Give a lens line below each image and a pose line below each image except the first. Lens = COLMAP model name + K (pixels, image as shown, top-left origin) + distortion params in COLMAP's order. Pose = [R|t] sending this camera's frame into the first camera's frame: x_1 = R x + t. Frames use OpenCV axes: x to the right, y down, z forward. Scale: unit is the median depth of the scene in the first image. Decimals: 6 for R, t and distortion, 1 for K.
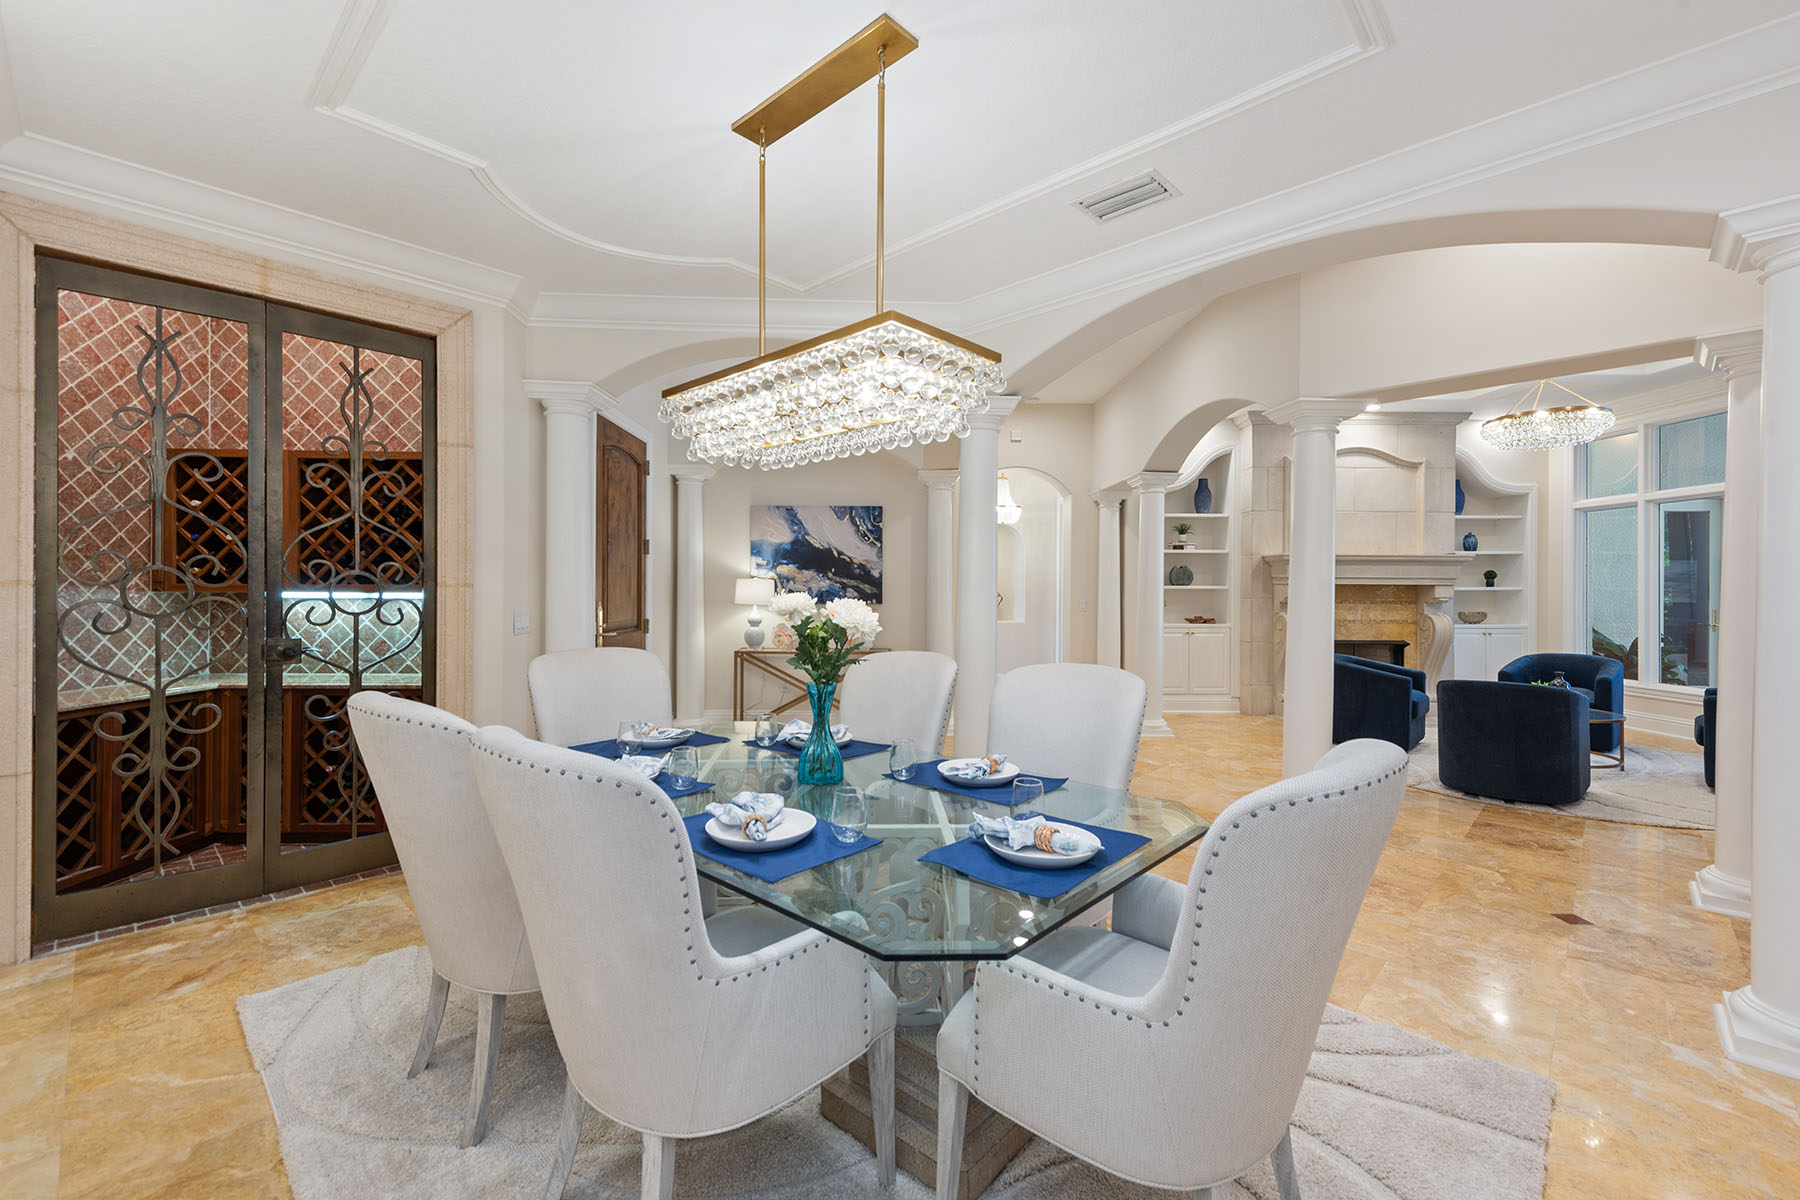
lens RADIAL K [[753.0, 0, 907.6], [0, 753.0, 595.2], [0, 0, 1]] dist [-0.001767, -0.000423]
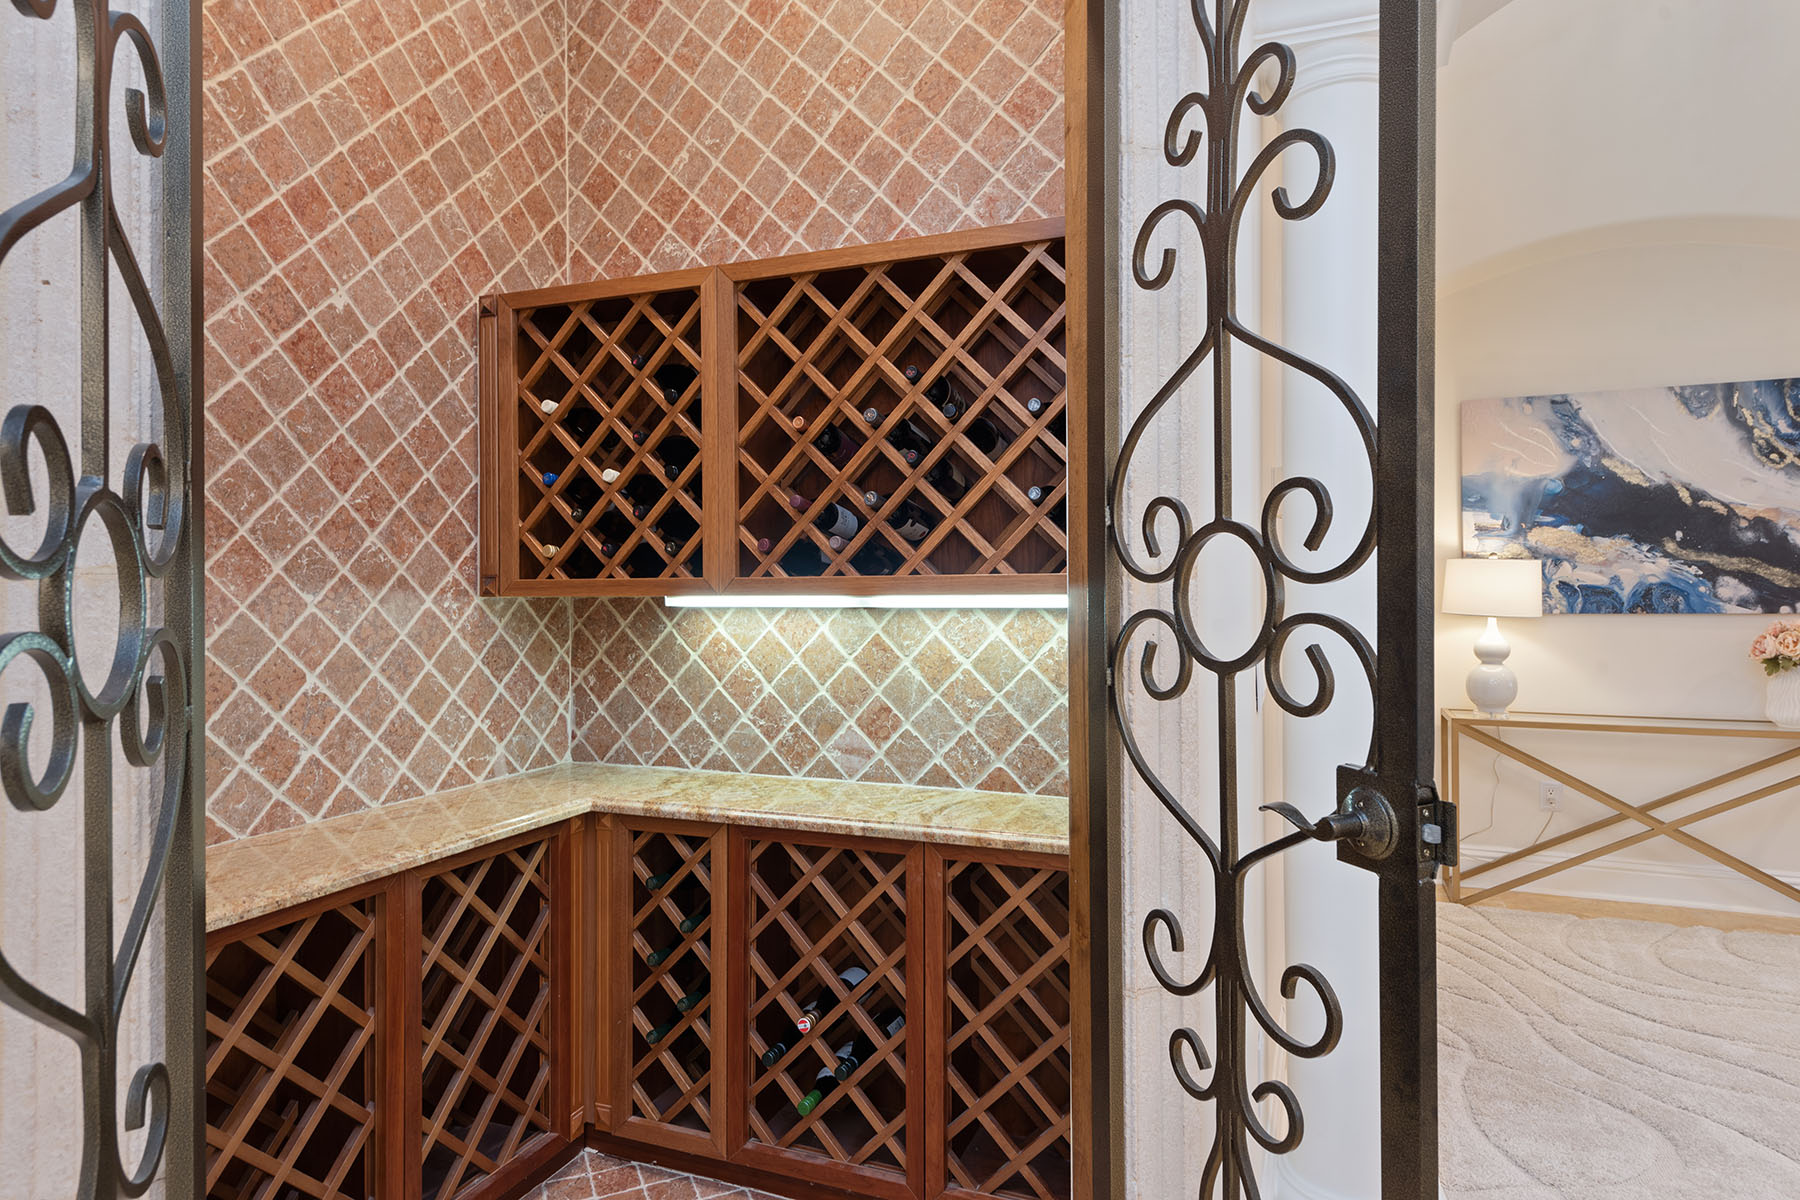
lens RADIAL K [[1098.5, 0, 899.8], [0, 1098.5, 594.3], [0, 0, 1]] dist [0.006488, -0.001040]
pose [[0.905125, -0.008474, -0.425061, -0.453275], [0.007905, 0.999964, -0.003103, -0.002076], [0.425072, -0.000551, 0.905159, 0.466274]]
